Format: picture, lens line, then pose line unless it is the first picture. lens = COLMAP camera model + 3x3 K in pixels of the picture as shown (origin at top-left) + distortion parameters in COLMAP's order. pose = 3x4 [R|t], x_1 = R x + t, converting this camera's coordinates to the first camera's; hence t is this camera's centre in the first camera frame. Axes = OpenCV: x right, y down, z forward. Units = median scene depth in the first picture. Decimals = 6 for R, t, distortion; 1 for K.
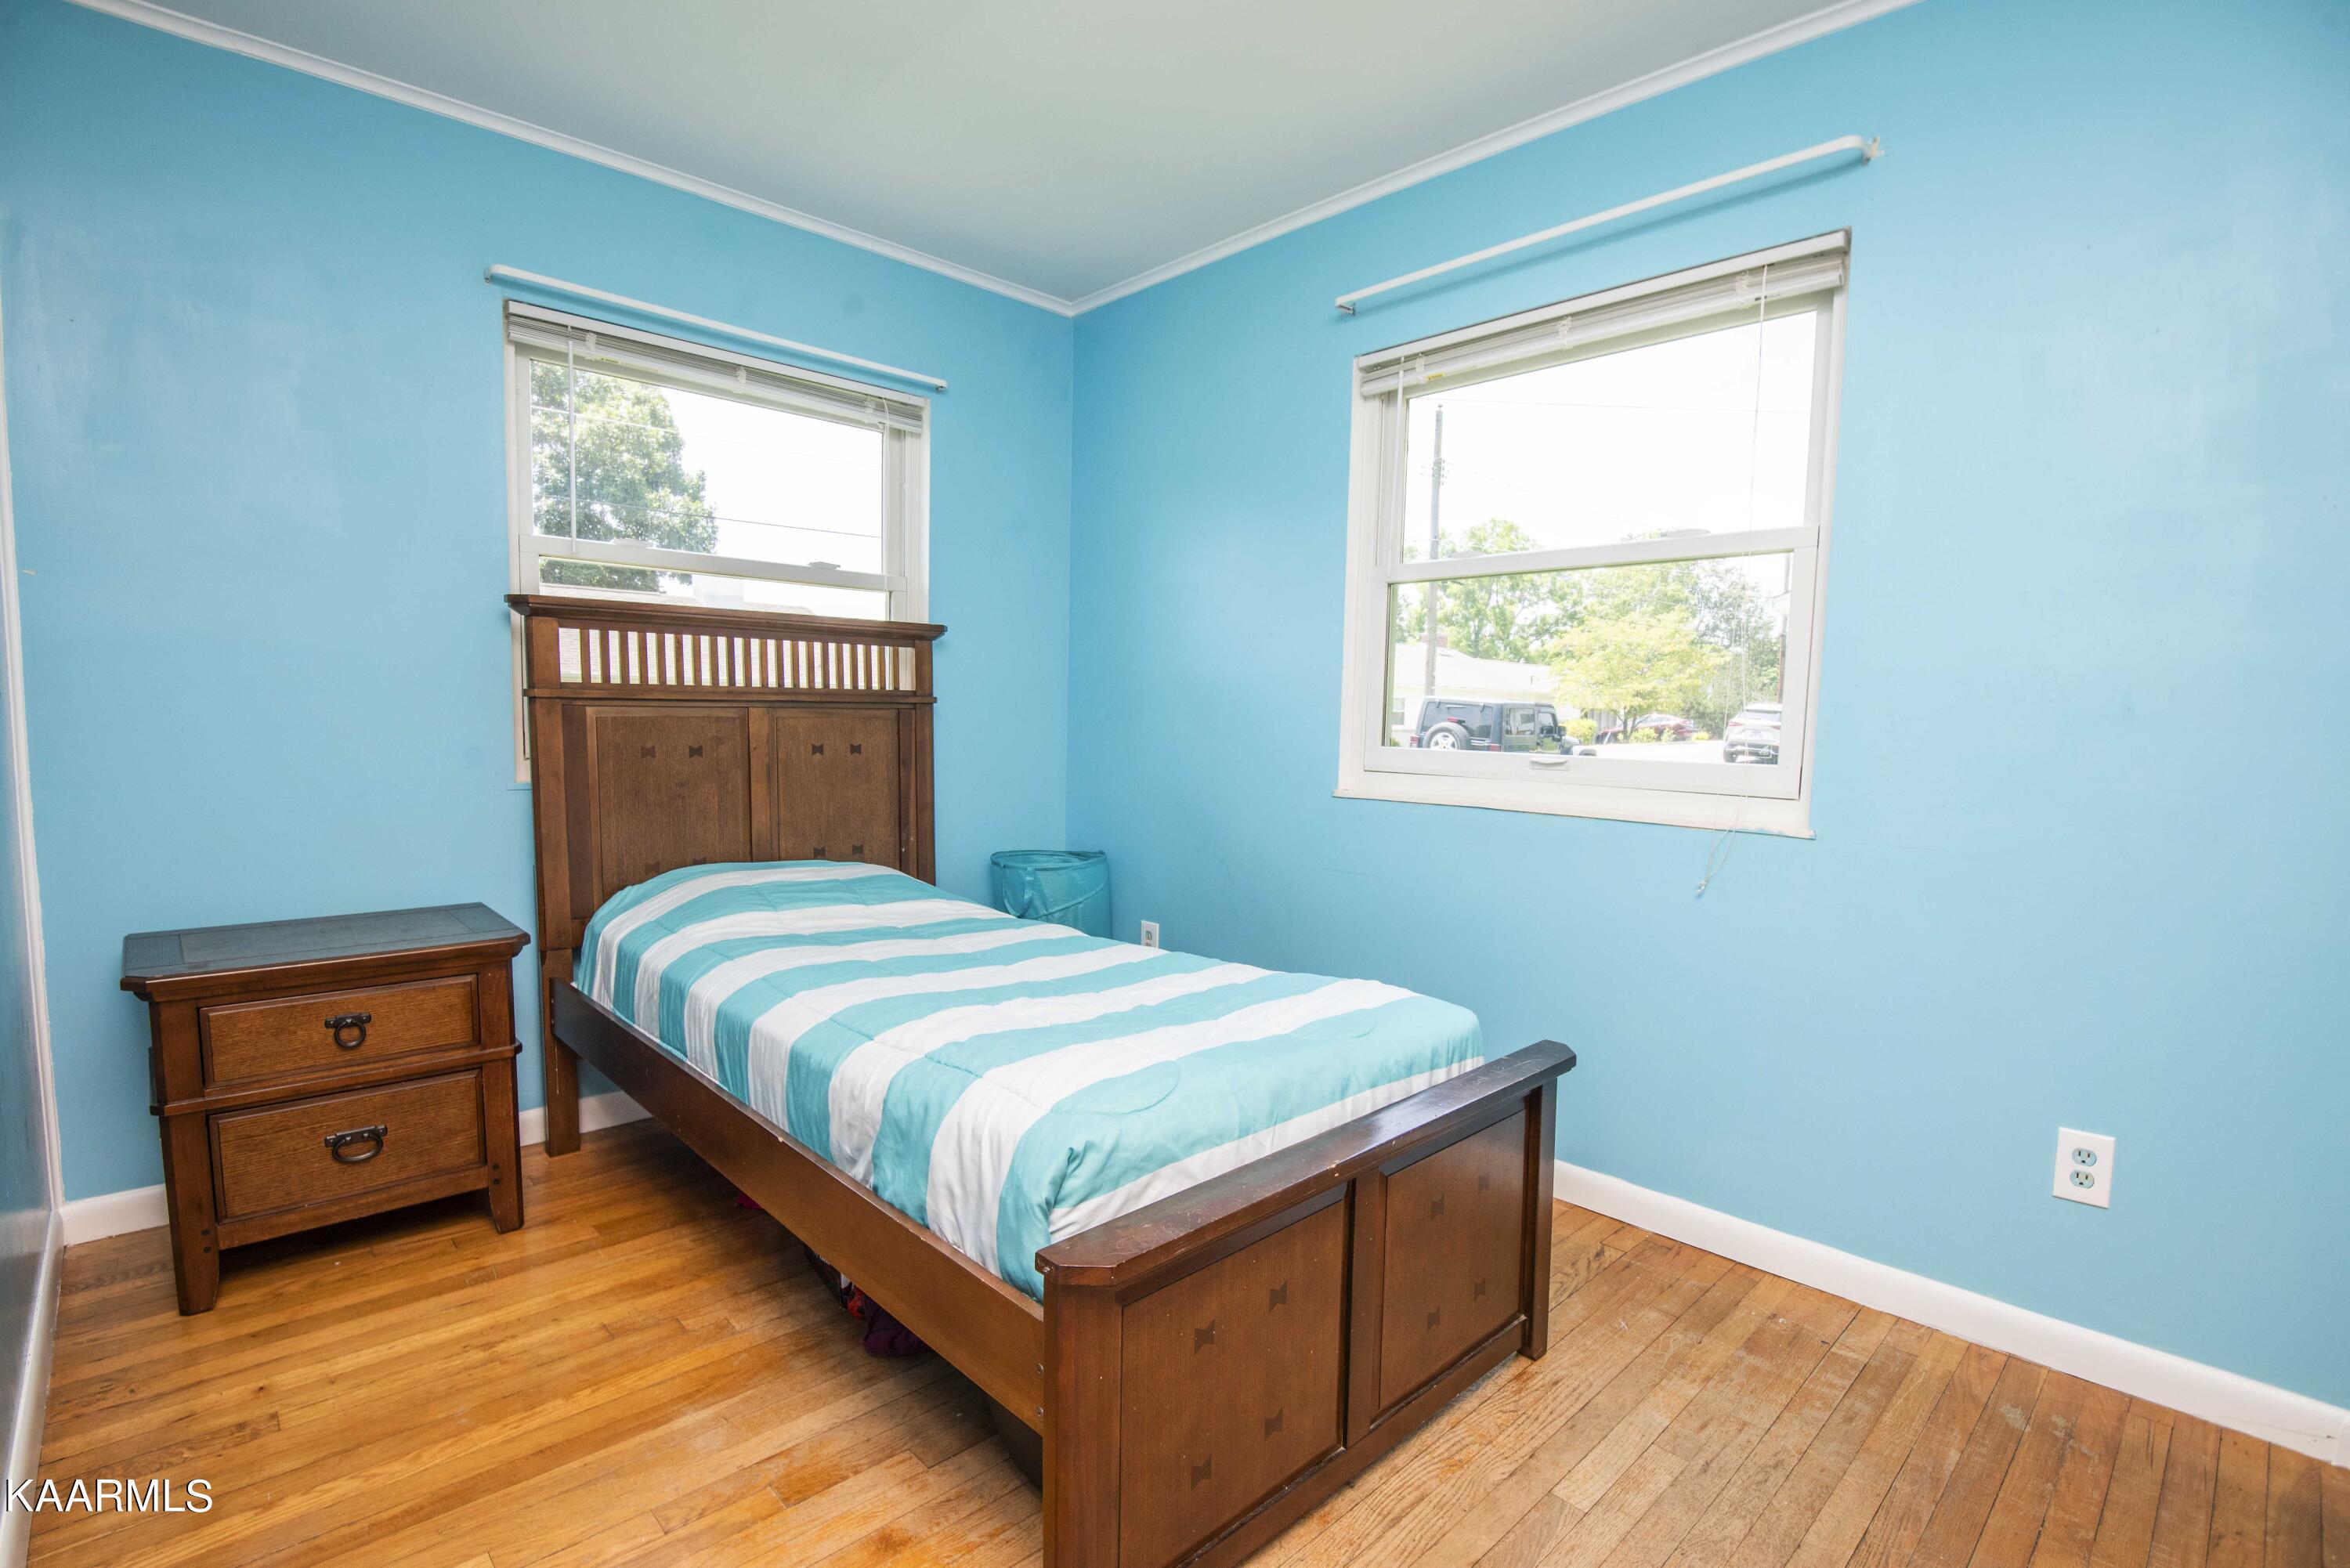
lens RADIAL K [[1083.4, 0, 1157.8], [0, 1083.4, 817.3], [0, 0, 1]] dist [-0.012314, -0.014288]
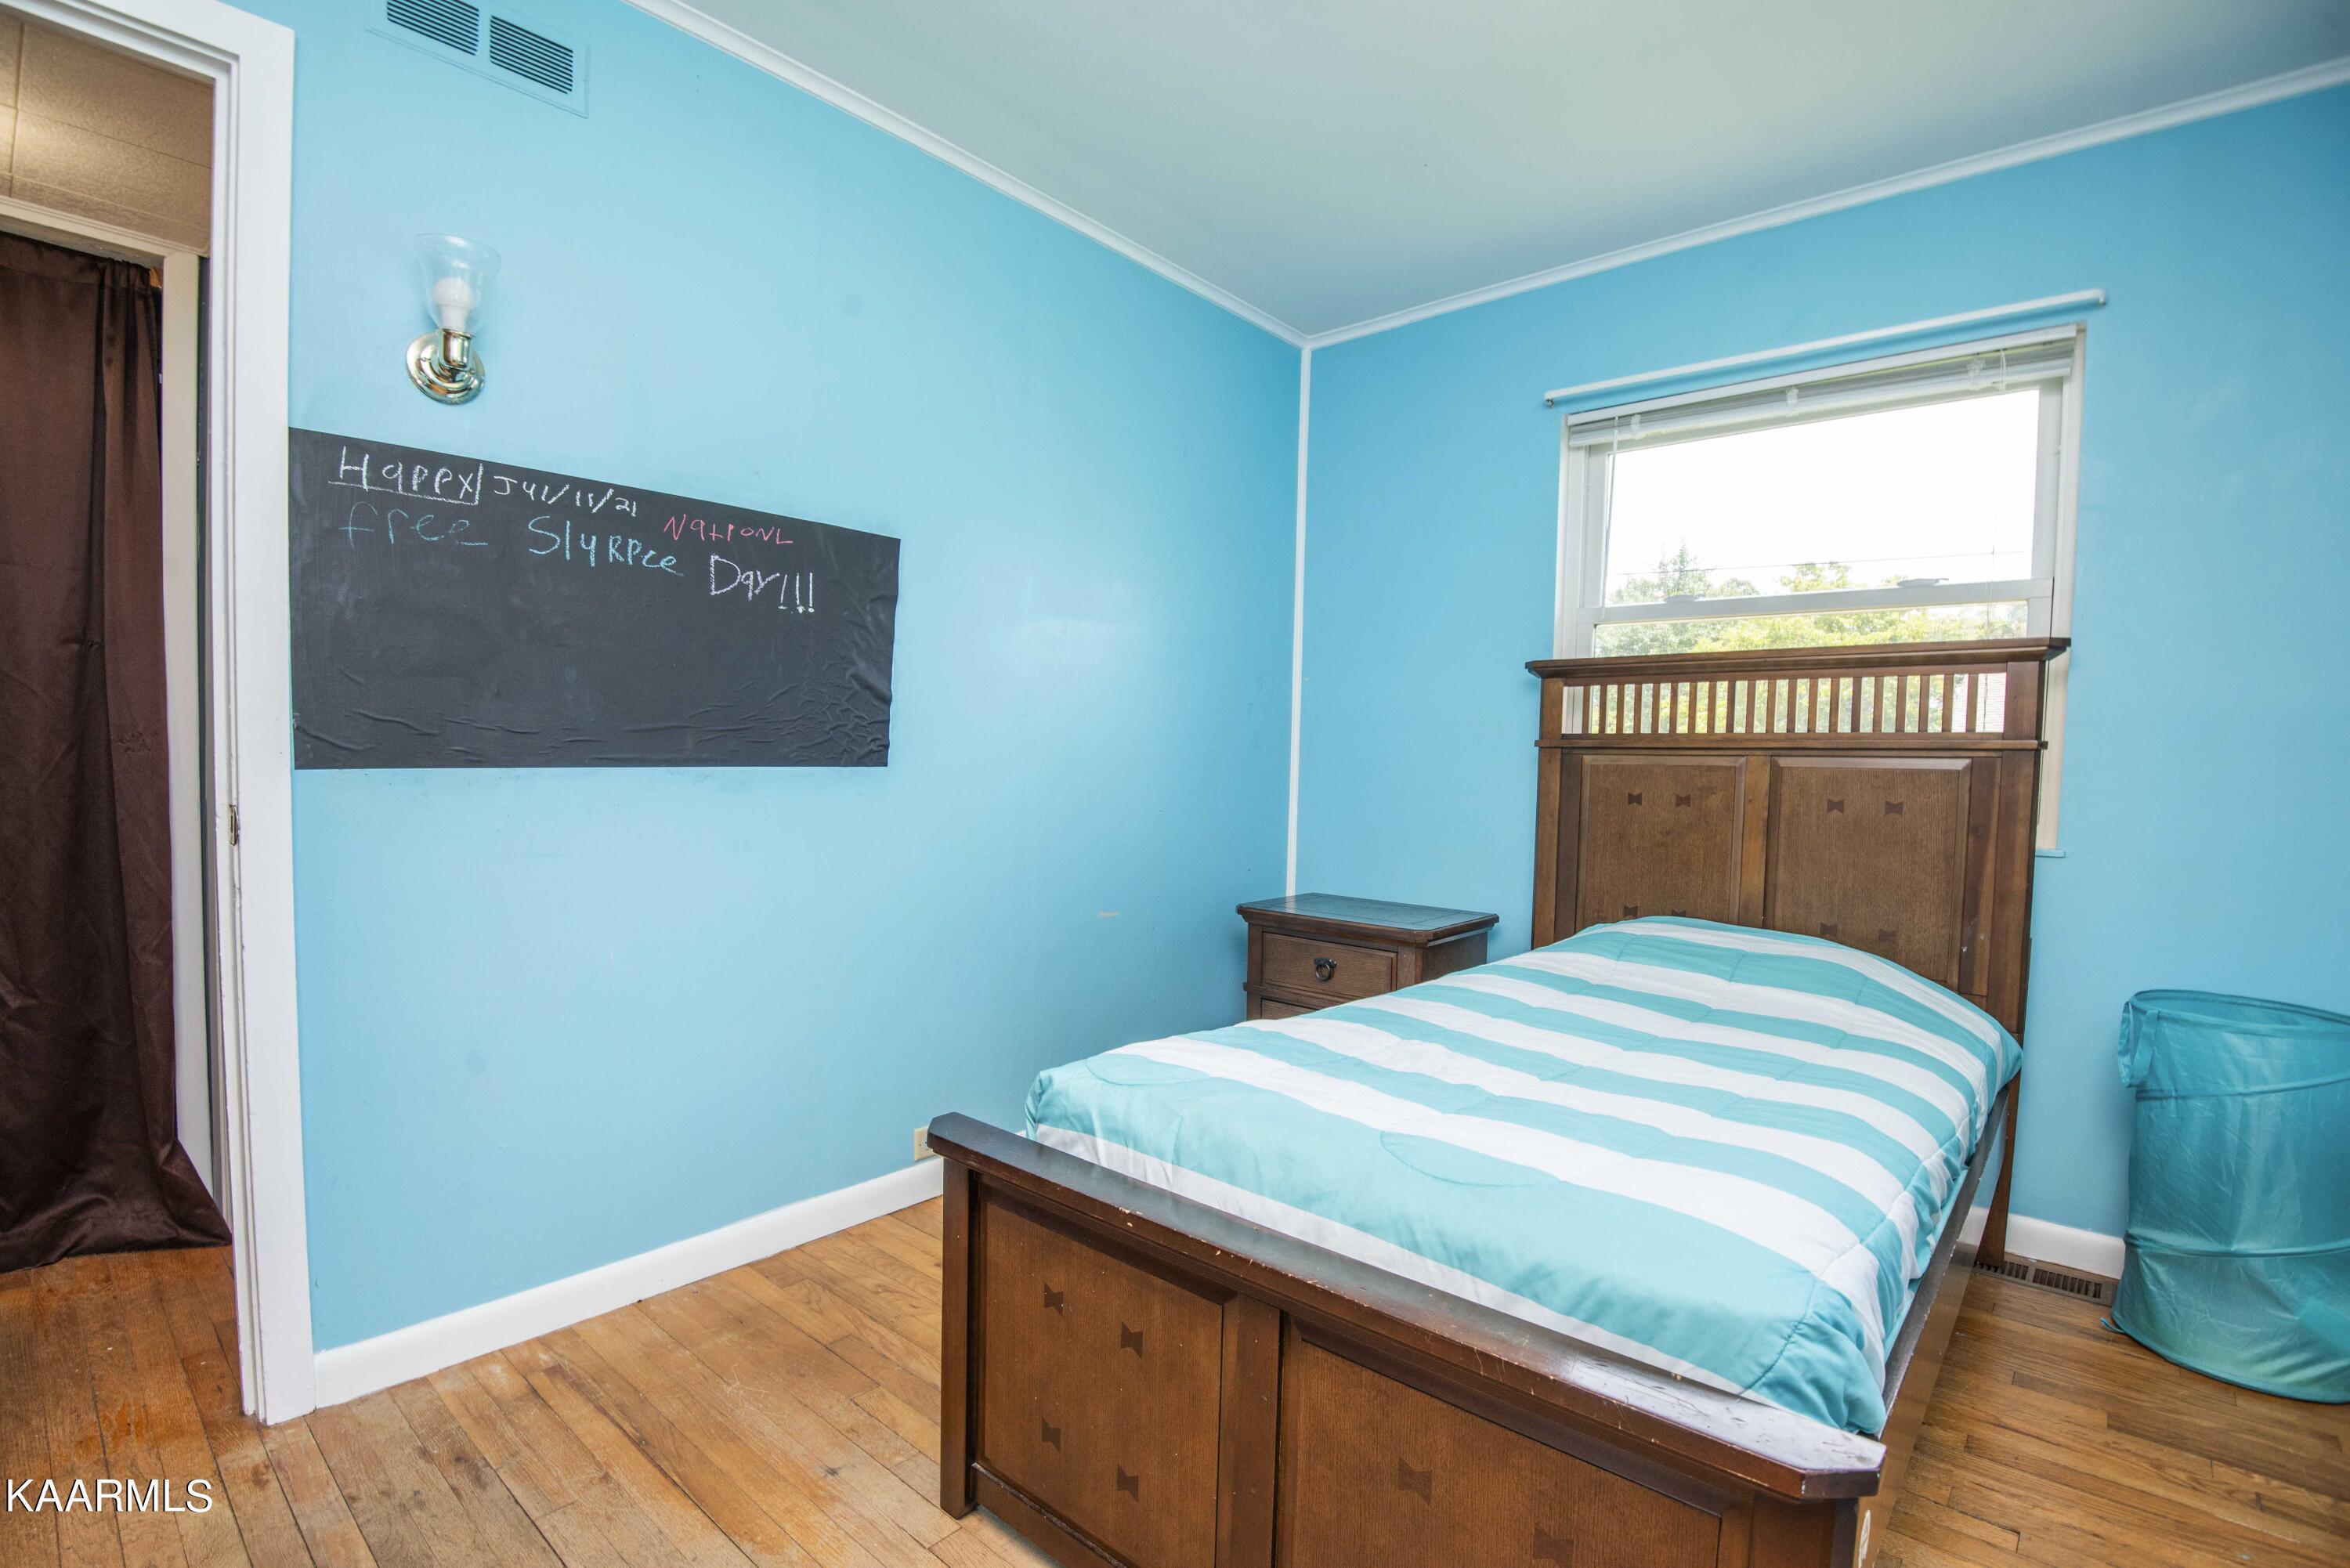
lens RADIAL K [[1083.4, 0, 1157.8], [0, 1083.4, 817.3], [0, 0, 1]] dist [-0.012314, -0.014288]
pose [[0.085257, 0.032112, -0.995841, 0.523428], [-0.120793, 0.992441, 0.021661, -0.009913], [0.989010, 0.118444, 0.088491, 0.459552]]
